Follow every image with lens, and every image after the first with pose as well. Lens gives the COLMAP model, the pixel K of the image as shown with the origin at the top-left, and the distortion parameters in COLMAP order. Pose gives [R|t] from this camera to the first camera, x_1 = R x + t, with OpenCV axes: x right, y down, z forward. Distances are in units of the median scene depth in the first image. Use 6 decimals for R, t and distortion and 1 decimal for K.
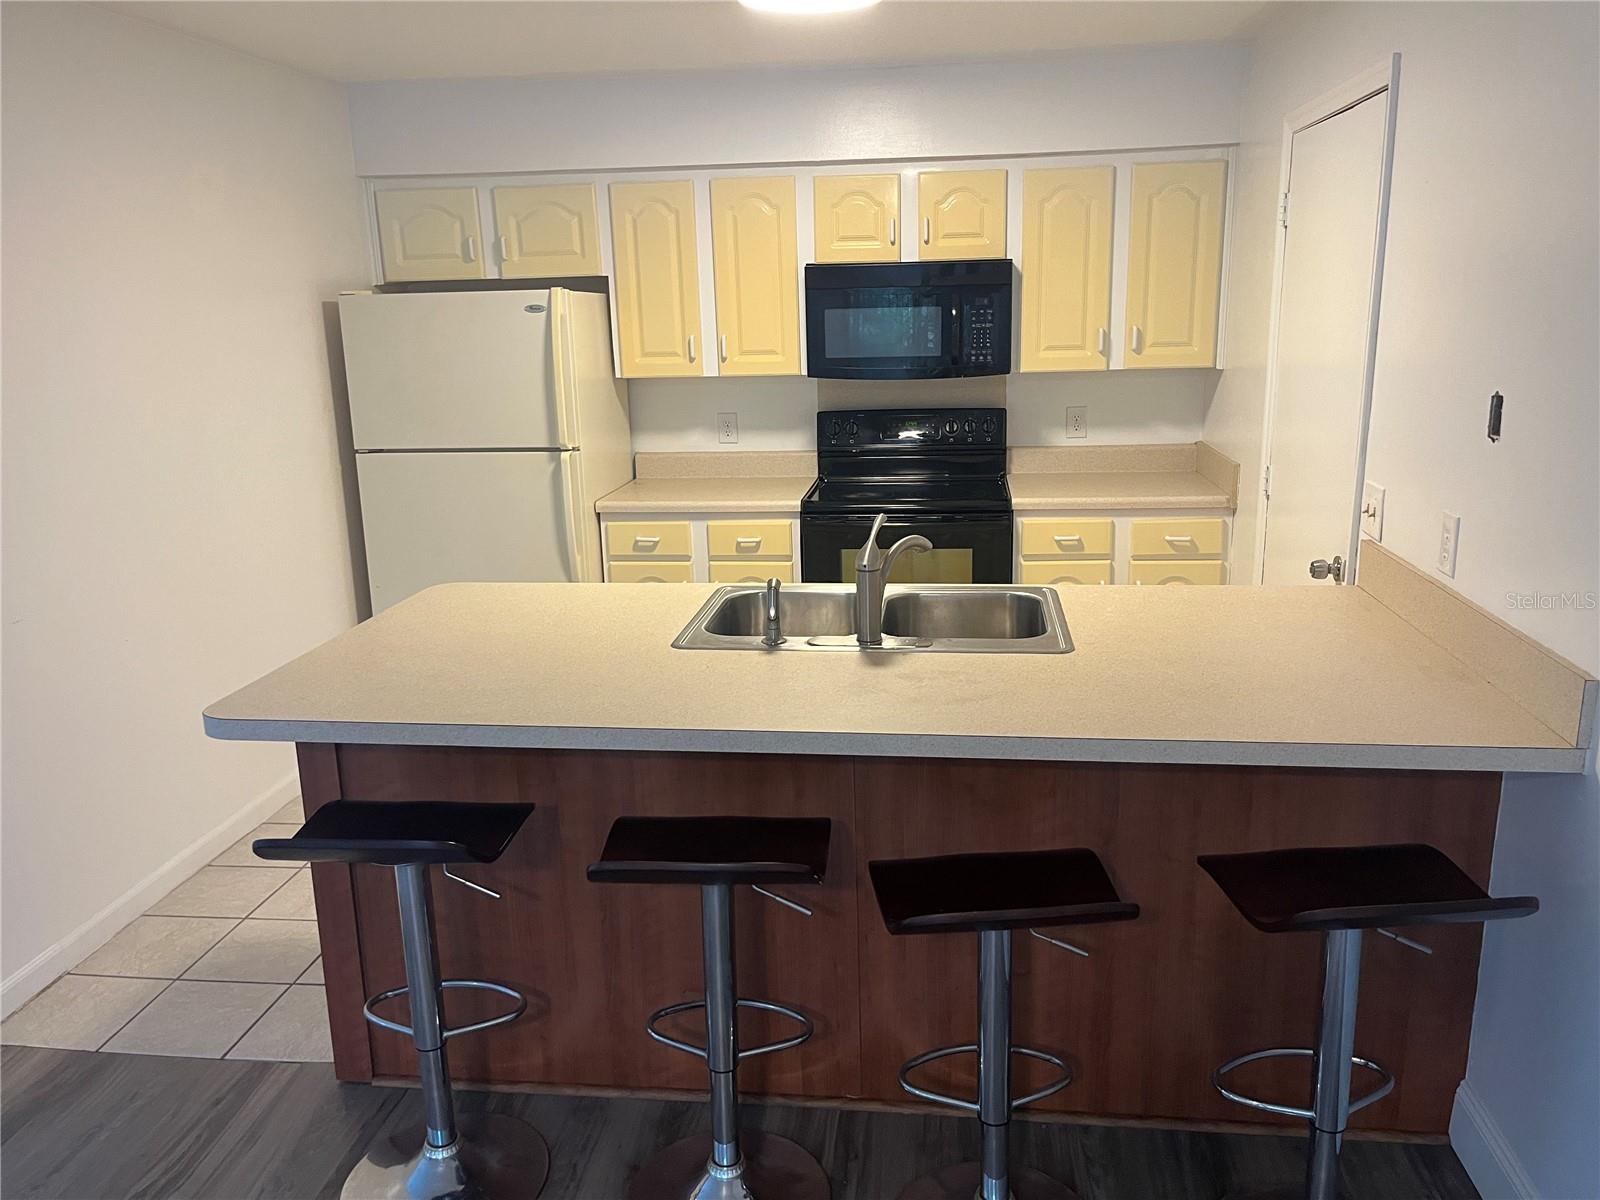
lens RADIAL K [[1224.2, 0, 800.0], [0, 1224.2, 600.0], [0, 0, 1]] dist [0.018542, -0.003151]
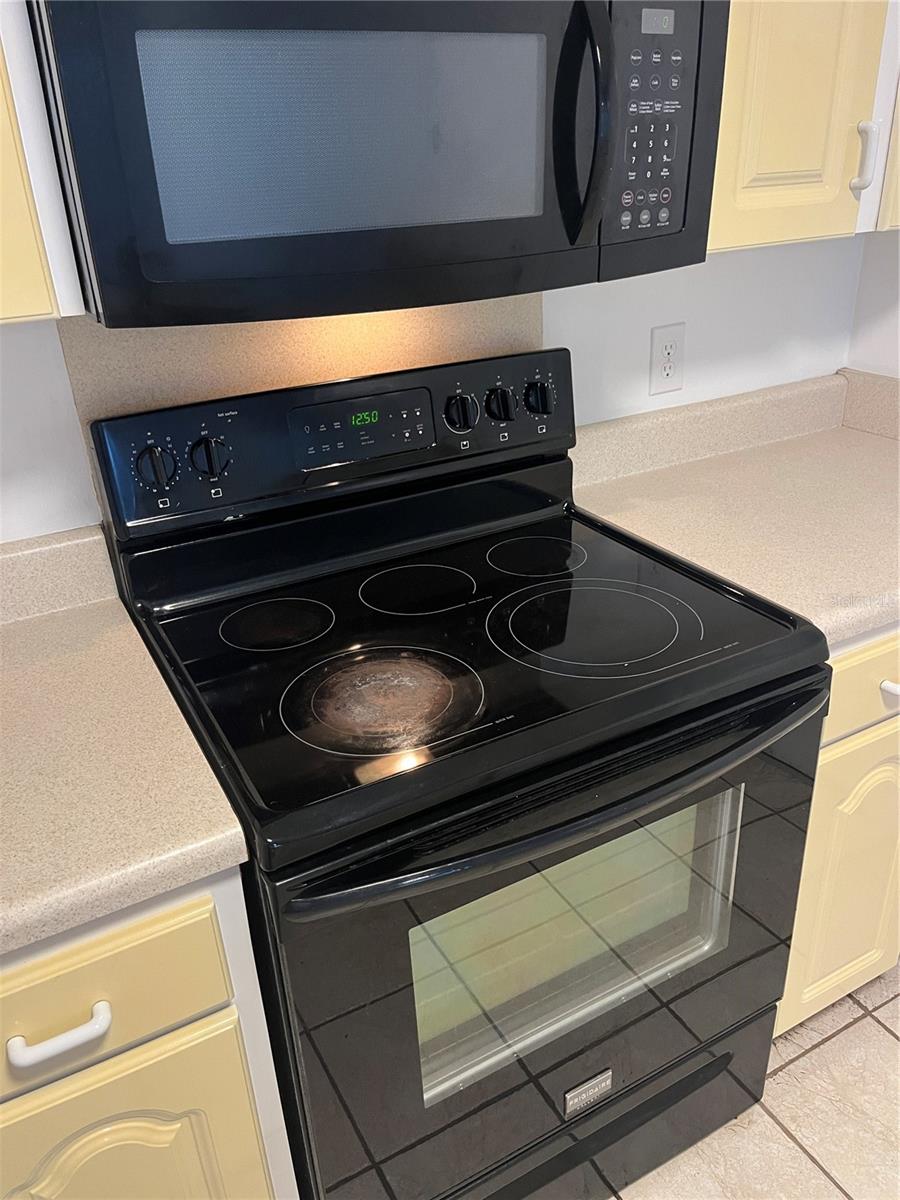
lens RADIAL K [[914.1, 0, 450.0], [0, 914.1, 600.0], [0, 0, 1]] dist [0.044422, -0.055306]
pose [[0.813814, -0.260053, 0.519692, -0.052160], [0.159420, 0.959881, 0.230679, -0.165340], [-0.558831, -0.104881, 0.822622, 0.821336]]
